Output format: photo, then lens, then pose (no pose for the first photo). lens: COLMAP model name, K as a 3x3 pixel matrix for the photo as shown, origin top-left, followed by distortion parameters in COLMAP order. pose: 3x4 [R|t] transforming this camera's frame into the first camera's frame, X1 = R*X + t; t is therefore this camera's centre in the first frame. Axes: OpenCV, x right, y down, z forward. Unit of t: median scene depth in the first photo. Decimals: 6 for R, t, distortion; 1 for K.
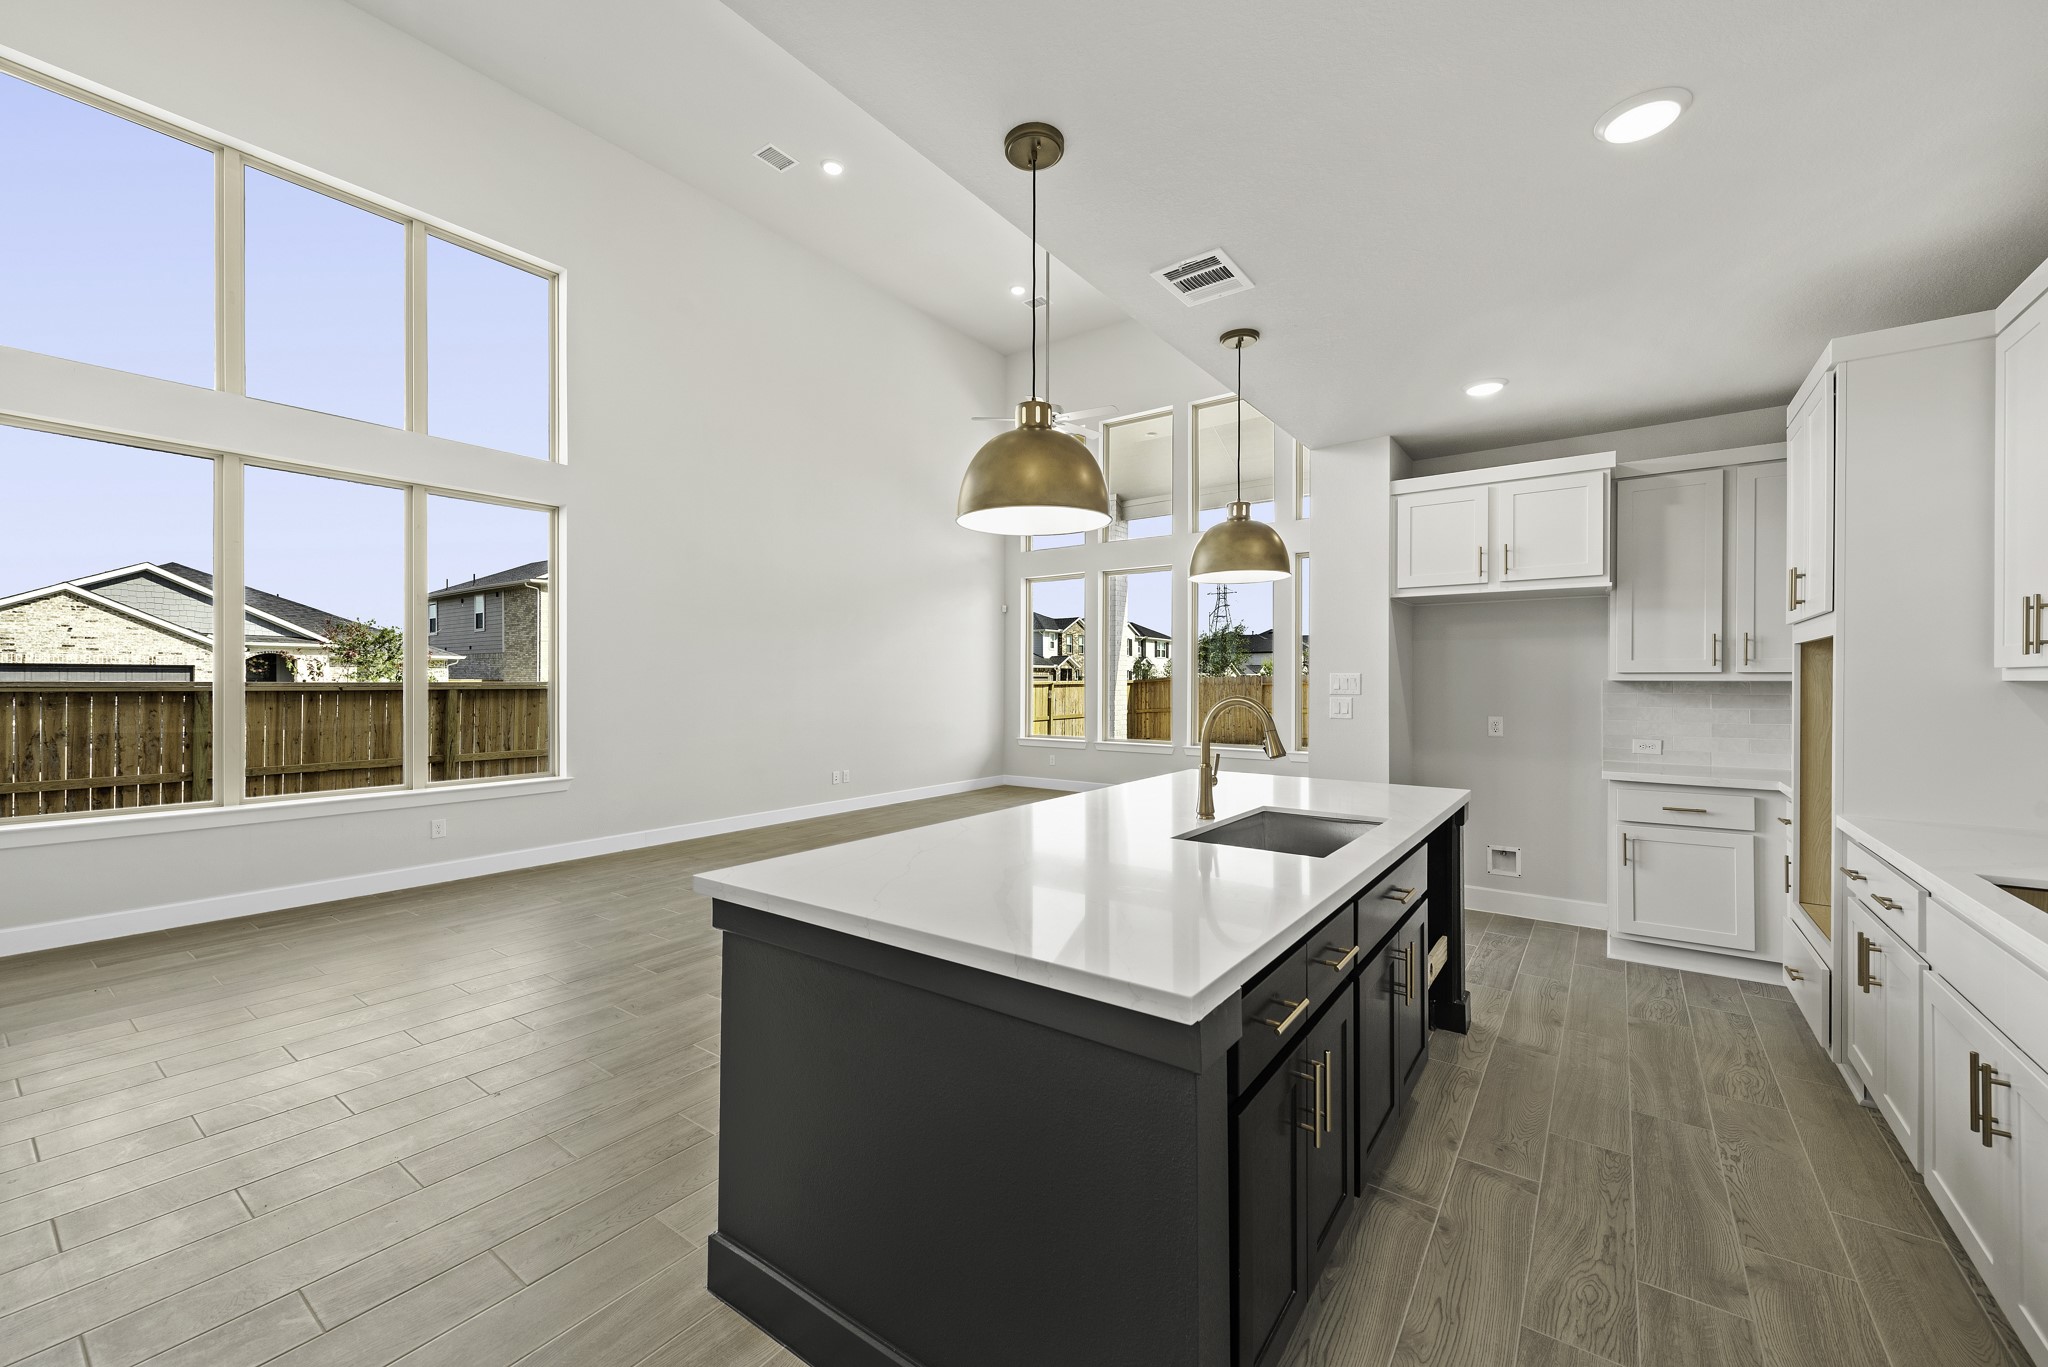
lens RADIAL K [[804.8, 0, 1043.5], [0, 804.8, 674.4], [0, 0, 1]] dist [0.011672, -0.003504]
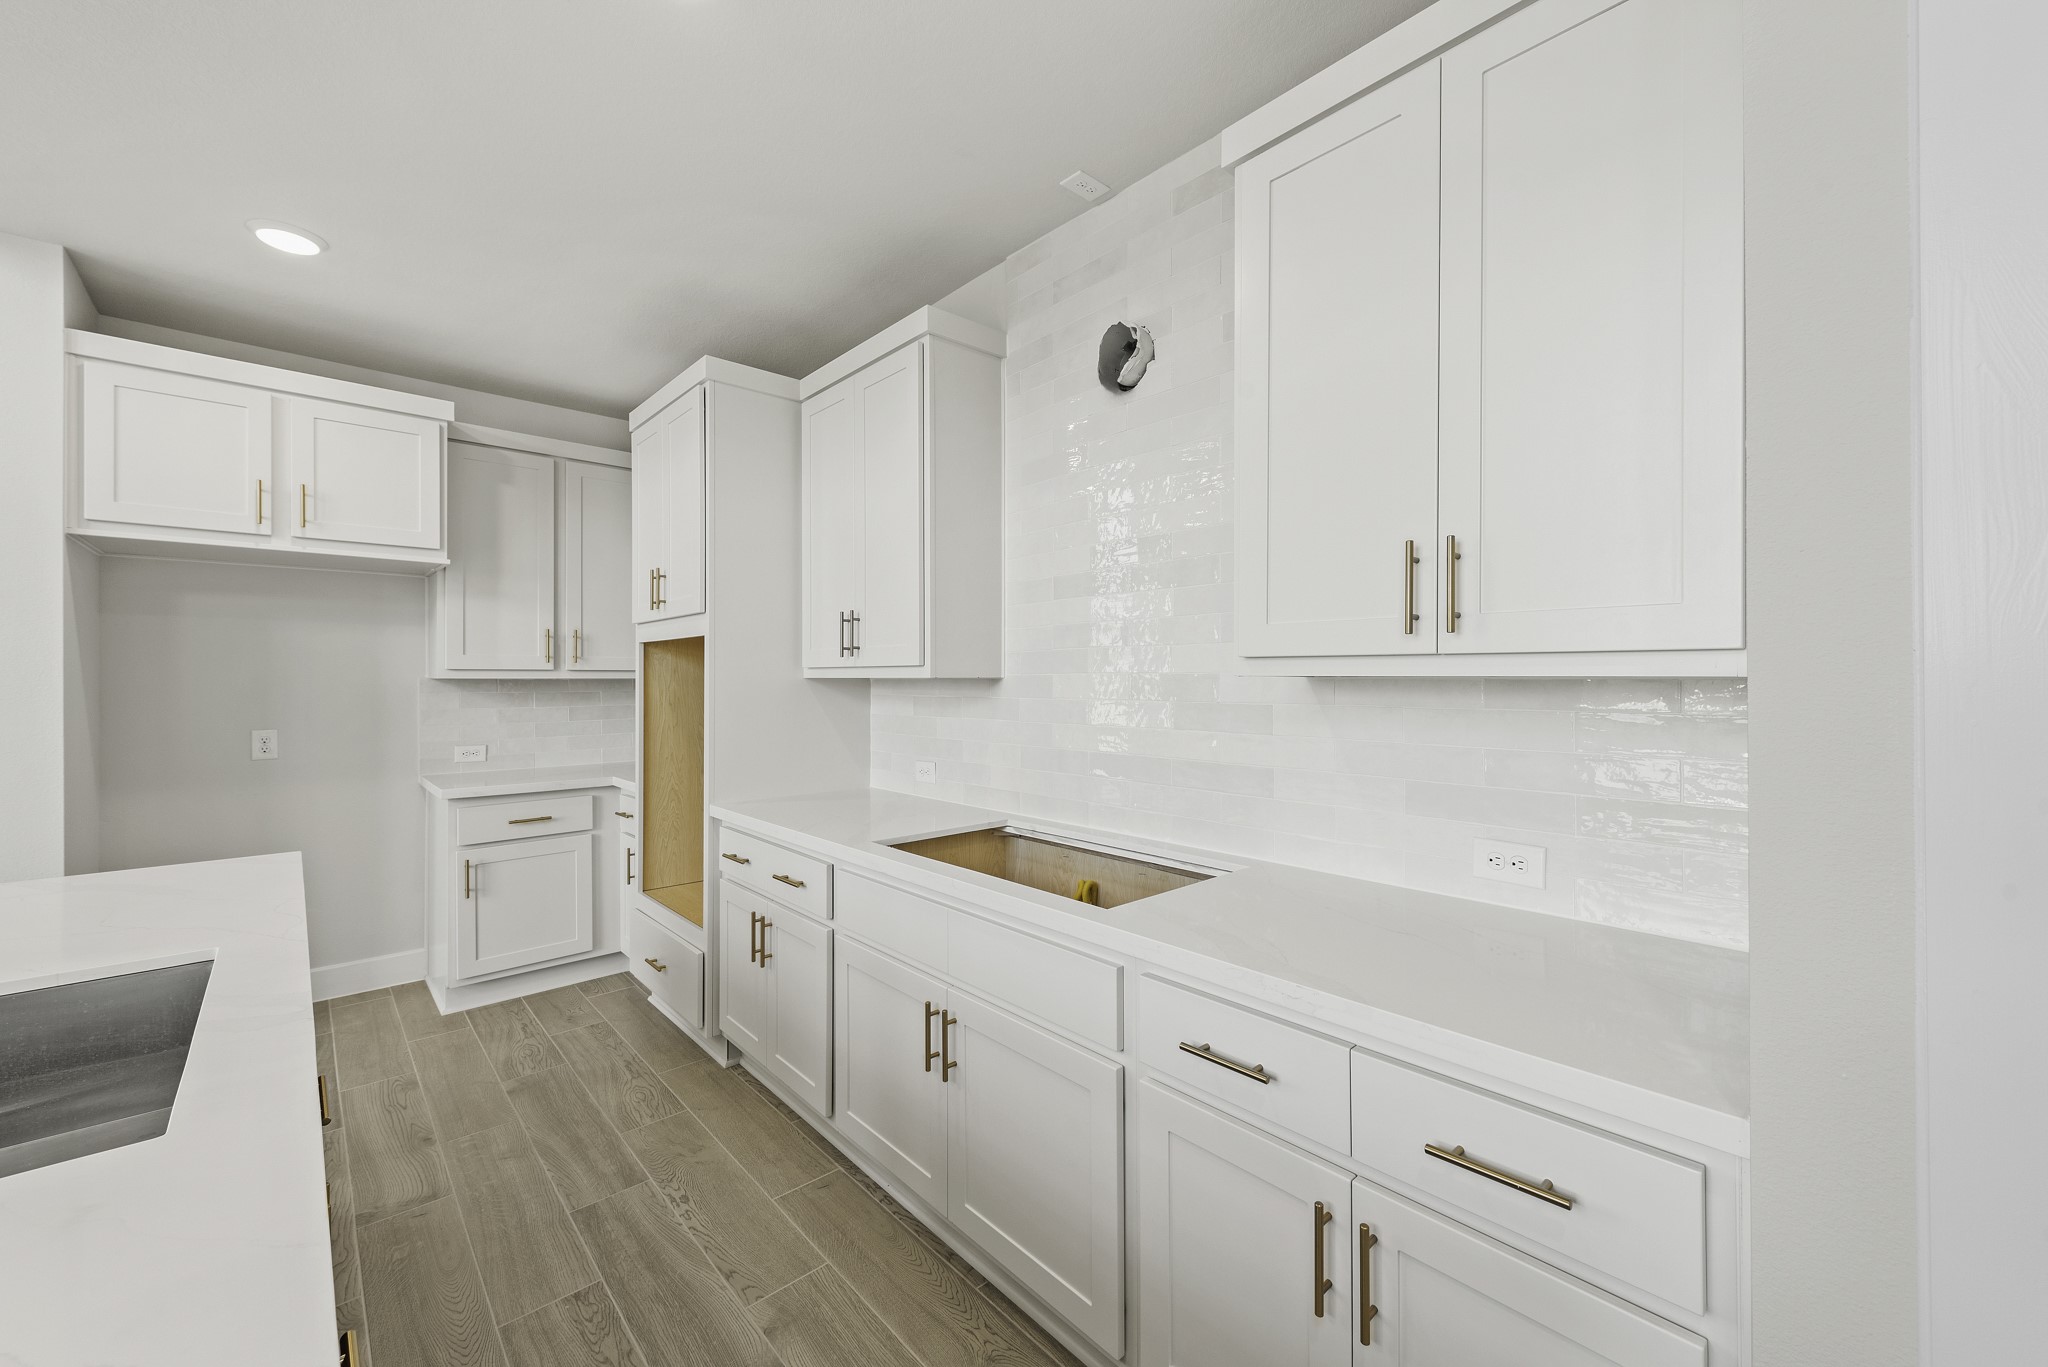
lens RADIAL K [[798.9, 0, 1024.9], [0, 798.9, 675.2], [0, 0, 1]] dist [-0.000680, -0.000355]
pose [[0.214213, 0.001667, 0.976786, 0.031451], [-0.005398, 0.999985, -0.000522, 0.001642], [-0.976772, -0.005161, 0.214219, 0.259345]]
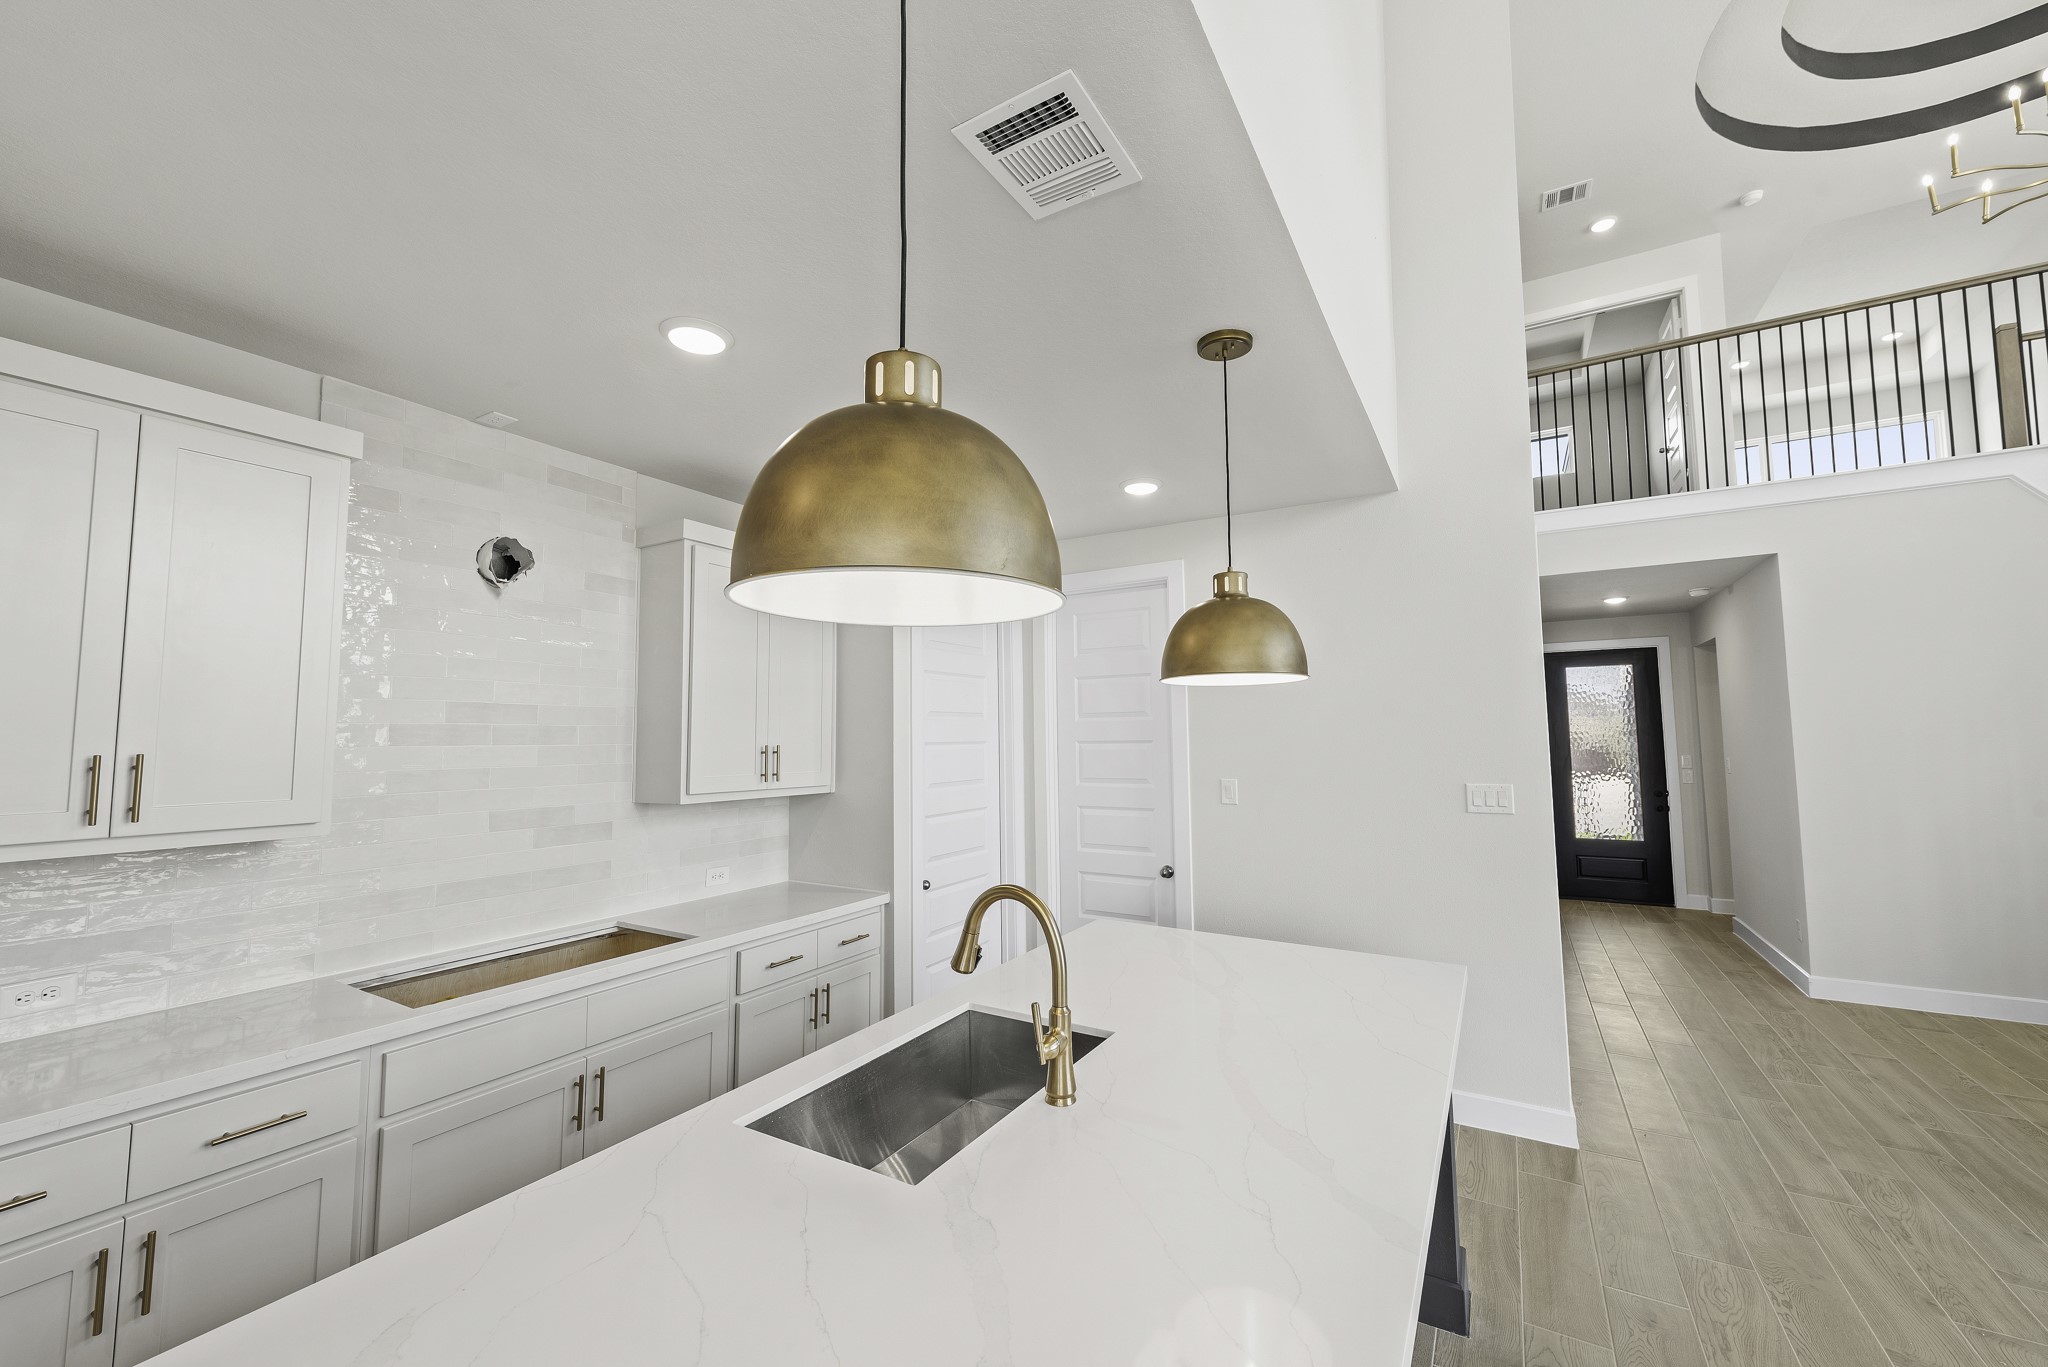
lens RADIAL K [[788.8, 0, 1023.2], [0, 788.8, 665.4], [0, 0, 1]] dist [0.000590, 0.000067]
pose [[-0.996615, 0.000696, -0.082205, 0.190832], [0.009246, 0.994568, -0.103677, -0.053067], [0.081686, -0.104086, -0.991208, 1.076403]]
